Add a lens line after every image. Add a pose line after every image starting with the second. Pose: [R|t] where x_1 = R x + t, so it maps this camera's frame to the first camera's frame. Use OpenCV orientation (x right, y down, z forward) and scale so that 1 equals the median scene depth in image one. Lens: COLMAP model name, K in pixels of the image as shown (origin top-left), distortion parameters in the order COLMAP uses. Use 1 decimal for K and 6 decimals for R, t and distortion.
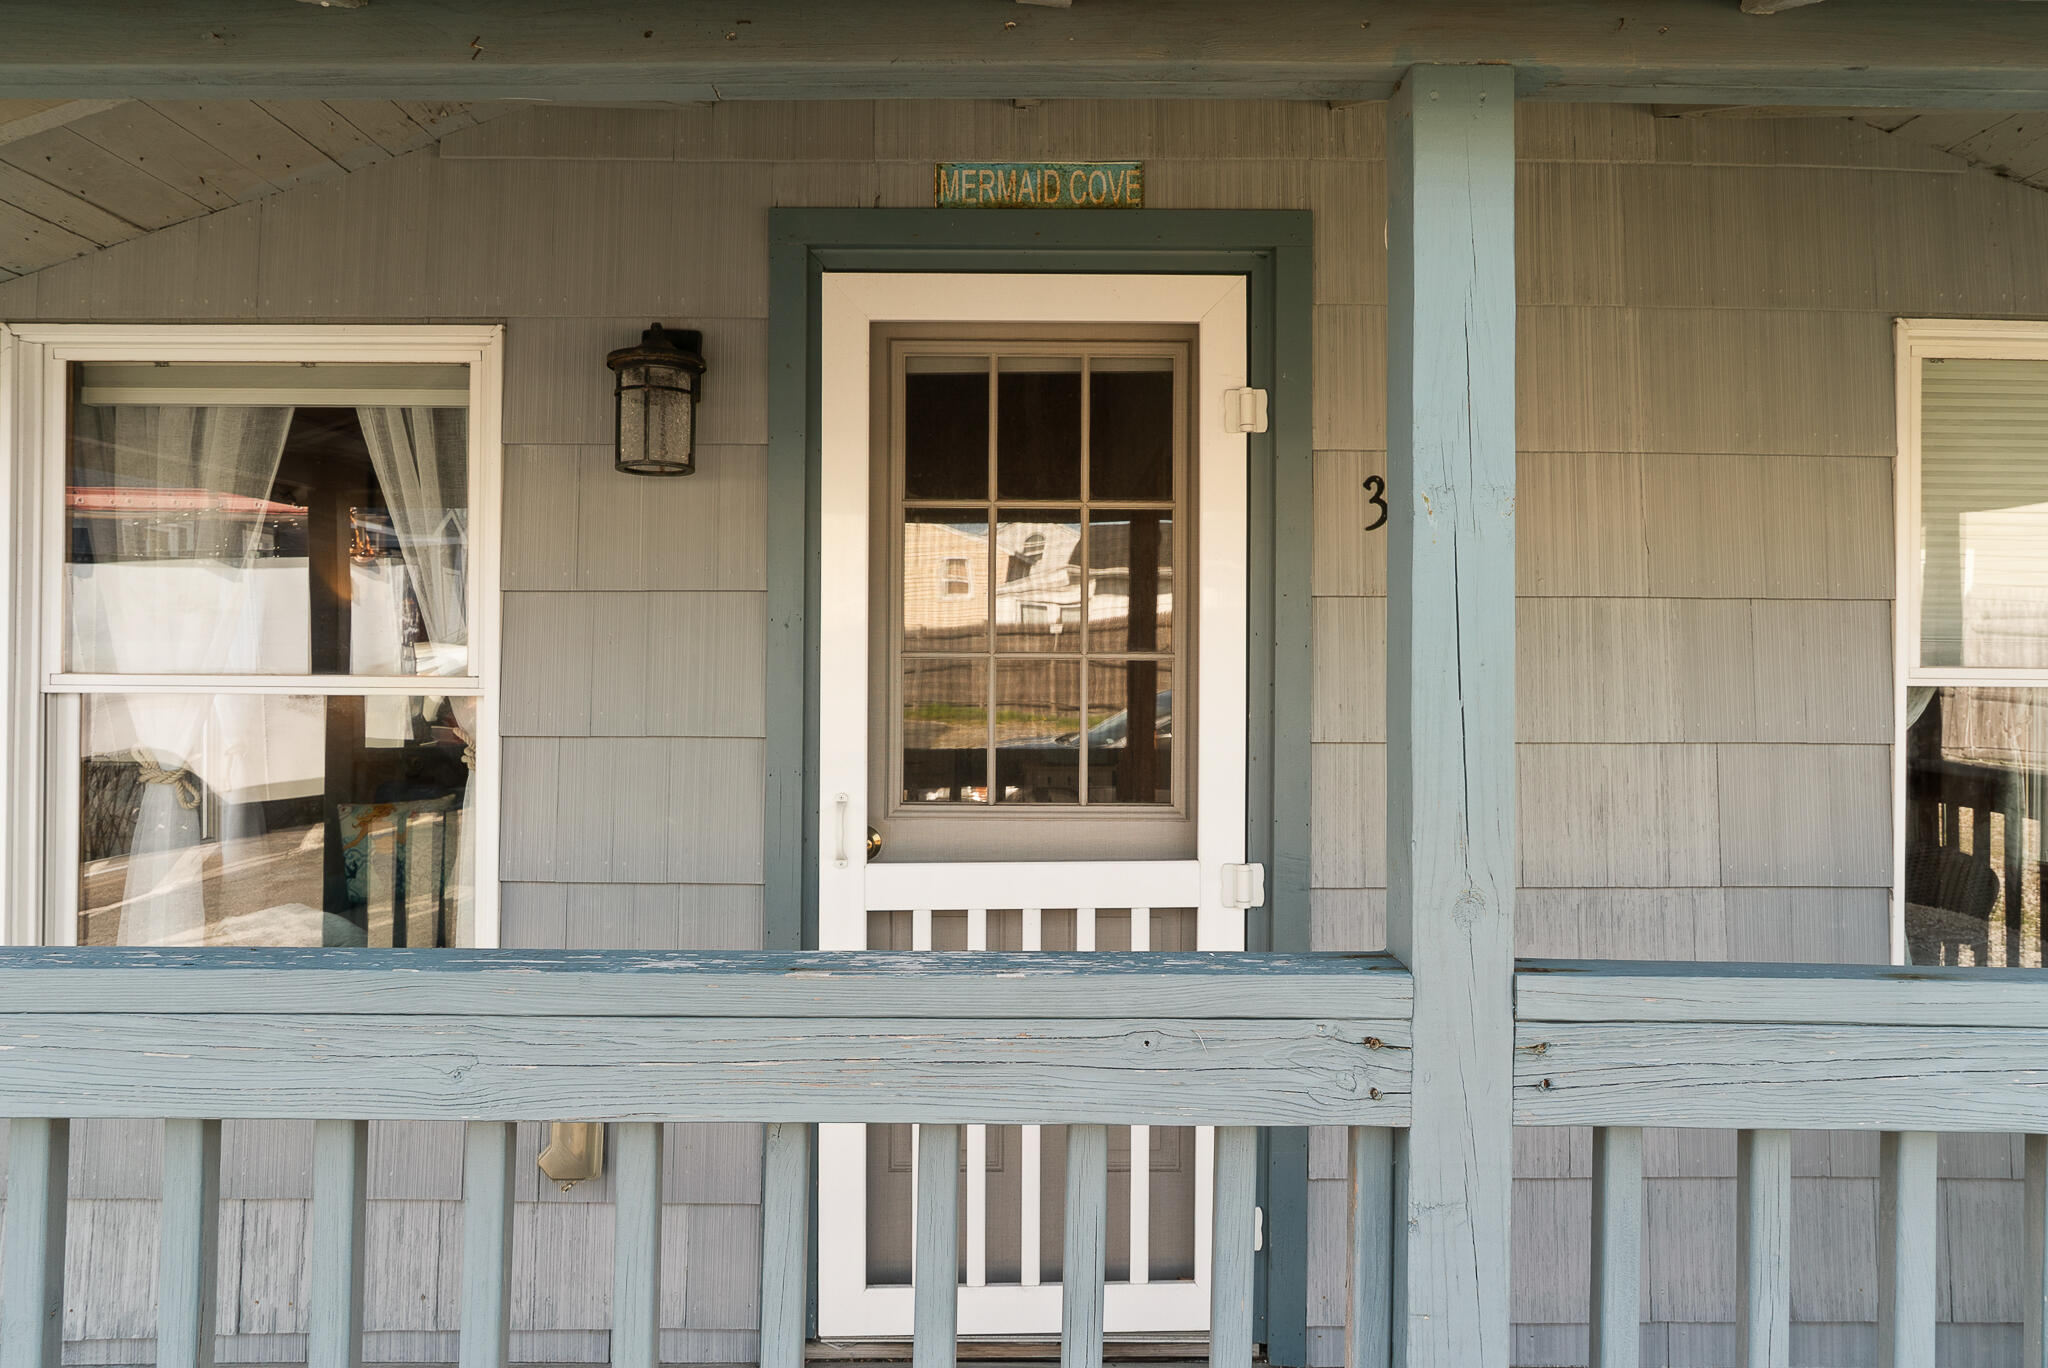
lens RADIAL K [[1450.6, 0, 1034.2], [0, 1450.6, 678.5], [0, 0, 1]] dist [-0.018797, 0.005846]
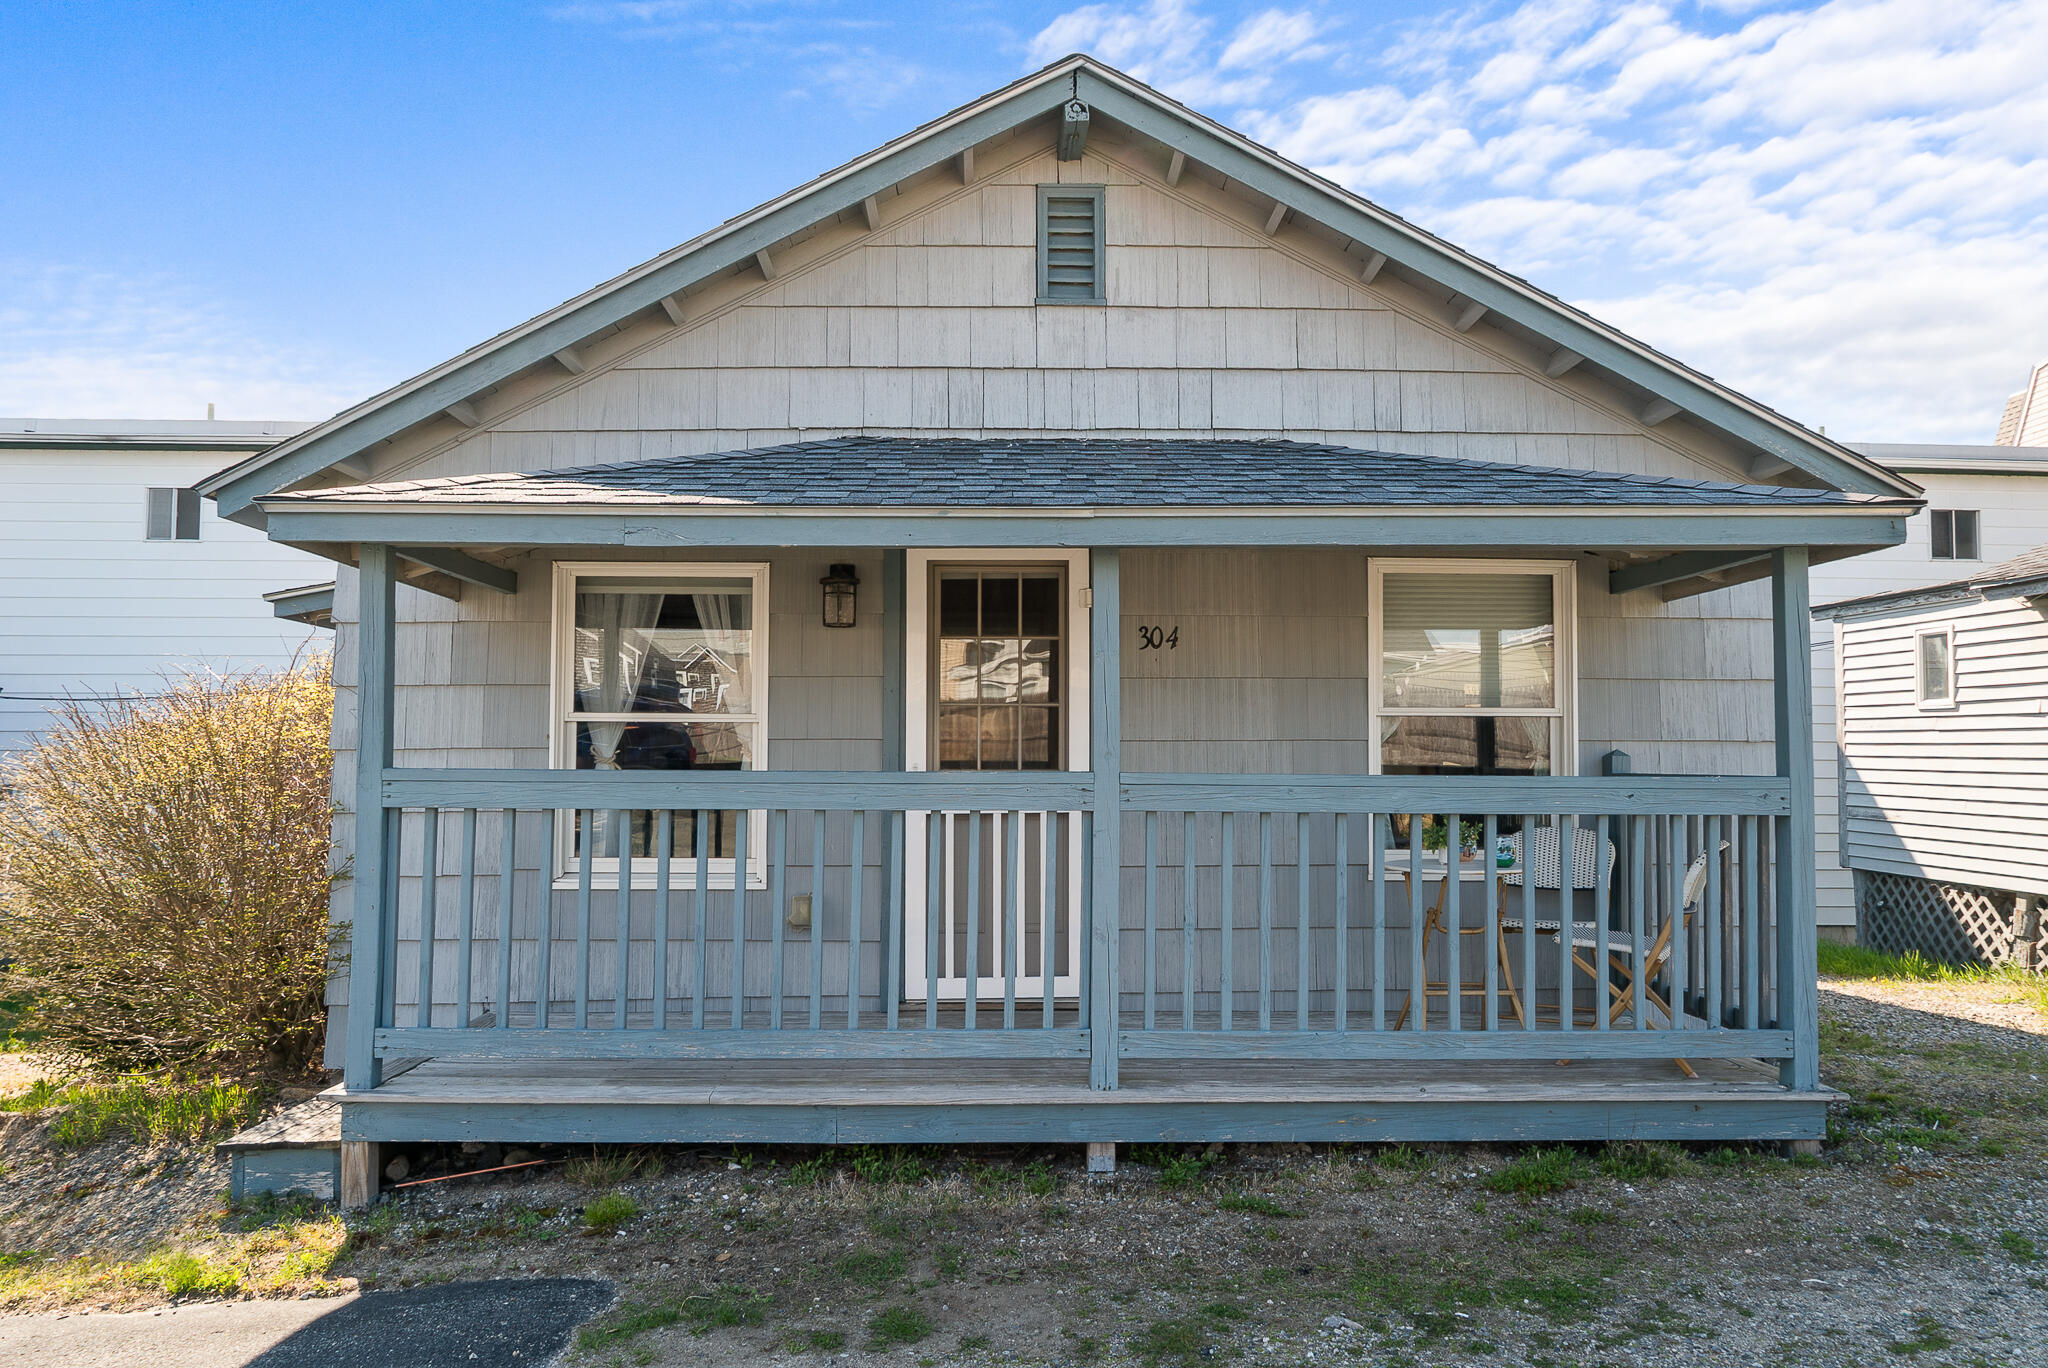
lens RADIAL K [[1450.6, 0, 1012.1], [0, 1450.6, 687.1], [0, 0, 1]] dist [-0.018797, 0.005846]
pose [[0.999874, -0.003116, 0.015583, -0.013926], [0.003894, 0.998736, -0.050121, 0.072997], [-0.015407, 0.050175, 0.998622, -1.310262]]
